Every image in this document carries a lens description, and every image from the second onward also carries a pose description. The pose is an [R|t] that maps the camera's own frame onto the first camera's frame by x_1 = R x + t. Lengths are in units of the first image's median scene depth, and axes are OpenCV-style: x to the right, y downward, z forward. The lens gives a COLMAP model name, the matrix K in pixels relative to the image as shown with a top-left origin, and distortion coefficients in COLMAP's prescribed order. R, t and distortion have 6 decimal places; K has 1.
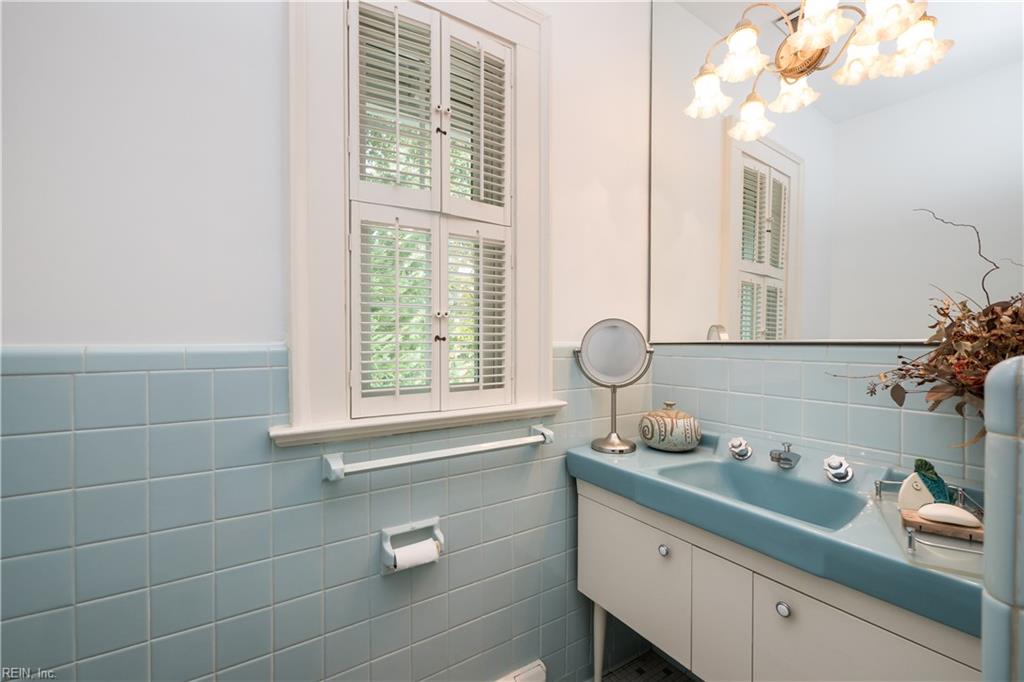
lens RADIAL K [[429.2, 0, 509.4], [0, 429.2, 344.5], [0, 0, 1]] dist [-0.005698, 0.000030]
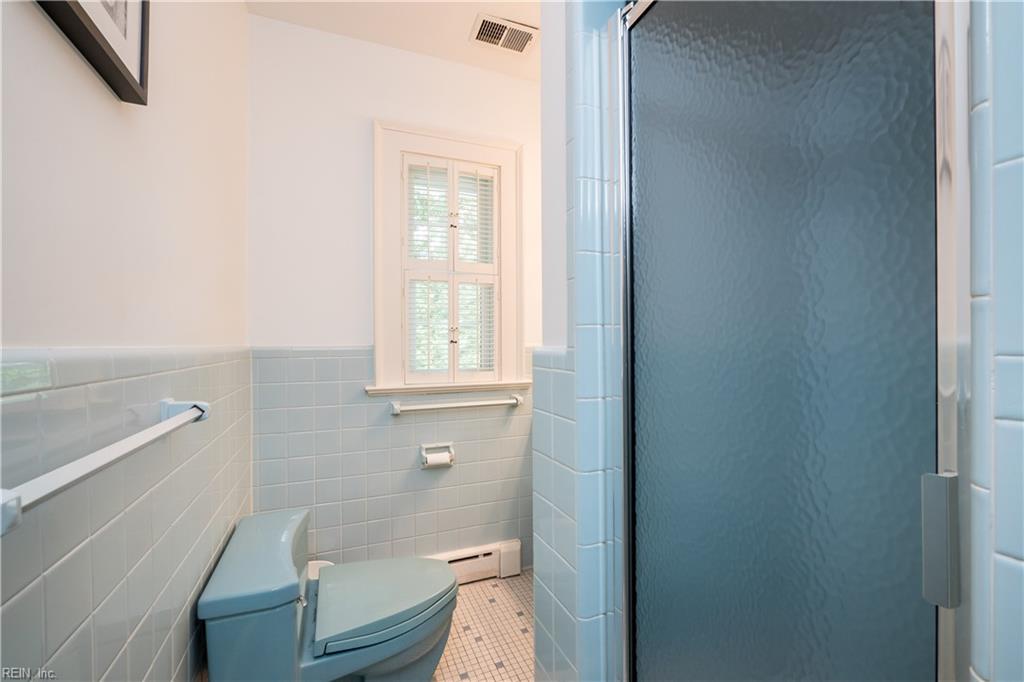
lens RADIAL K [[429.2, 0, 509.4], [0, 429.2, 344.5], [0, 0, 1]] dist [-0.005698, 0.000030]
pose [[0.983394, -0.002514, -0.181465, 0.393783], [0.001964, 0.999993, -0.003209, 0.003317], [0.181472, 0.002799, 0.983392, -0.718058]]
